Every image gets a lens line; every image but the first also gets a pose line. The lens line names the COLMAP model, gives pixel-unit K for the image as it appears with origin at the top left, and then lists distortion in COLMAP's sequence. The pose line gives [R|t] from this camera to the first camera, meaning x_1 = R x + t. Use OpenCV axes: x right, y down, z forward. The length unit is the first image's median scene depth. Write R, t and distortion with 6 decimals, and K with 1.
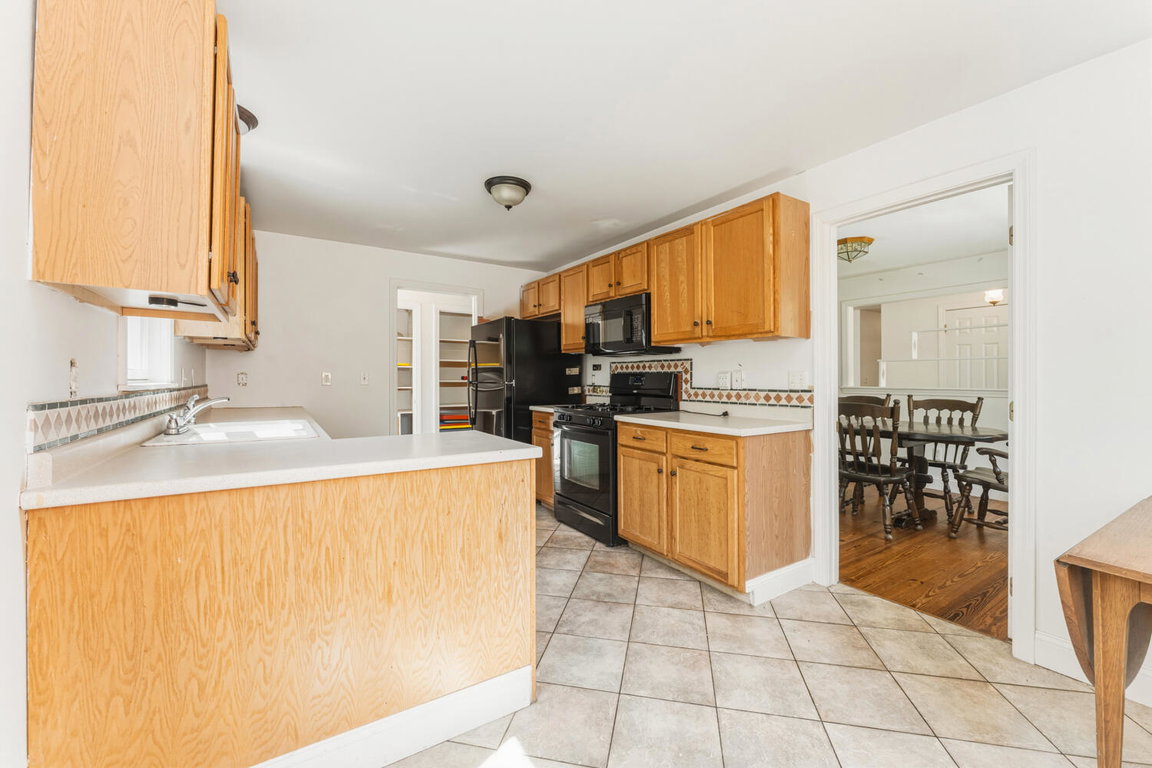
lens RADIAL K [[470.5, 0, 573.7], [0, 470.5, 379.1], [0, 0, 1]] dist [0.003213, 0.000241]
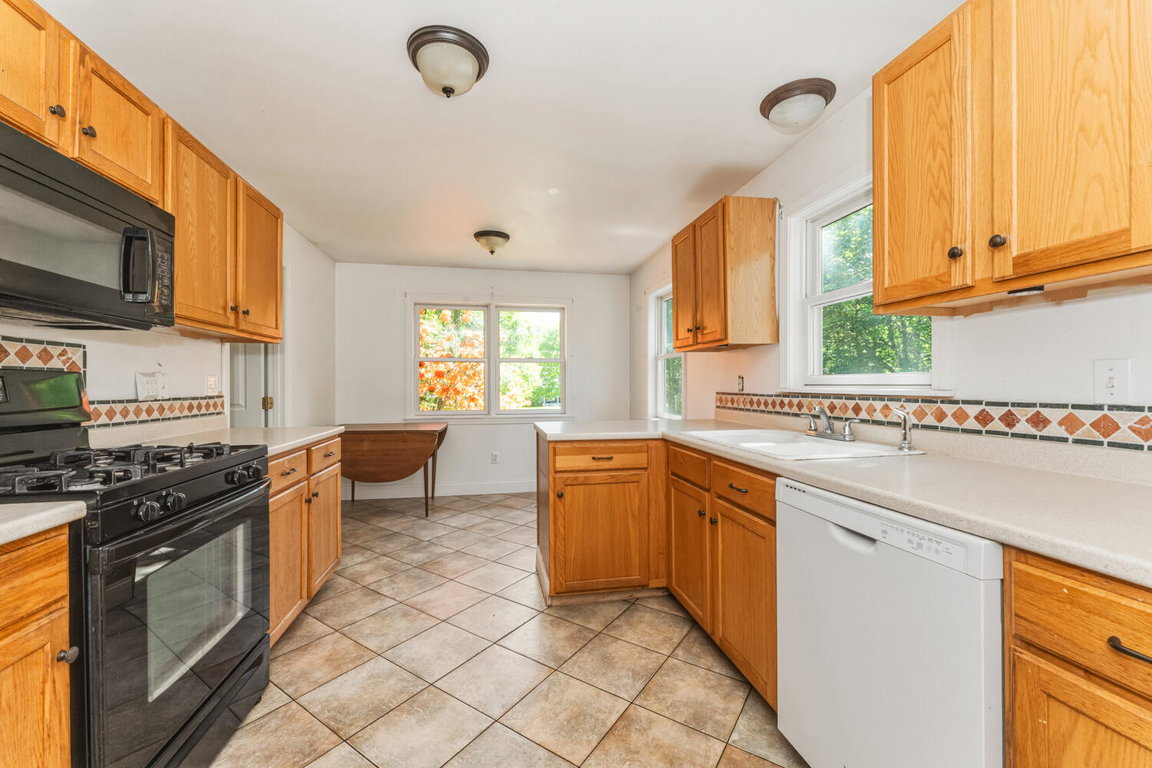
lens RADIAL K [[470.5, 0, 575.1], [0, 470.5, 382.7], [0, 0, 1]] dist [0.003213, 0.000241]
pose [[-0.928006, 0.009141, 0.372453, -0.488945], [0.009743, 0.999952, -0.000264, 0.002974], [-0.372438, 0.003383, -0.928051, 1.449410]]
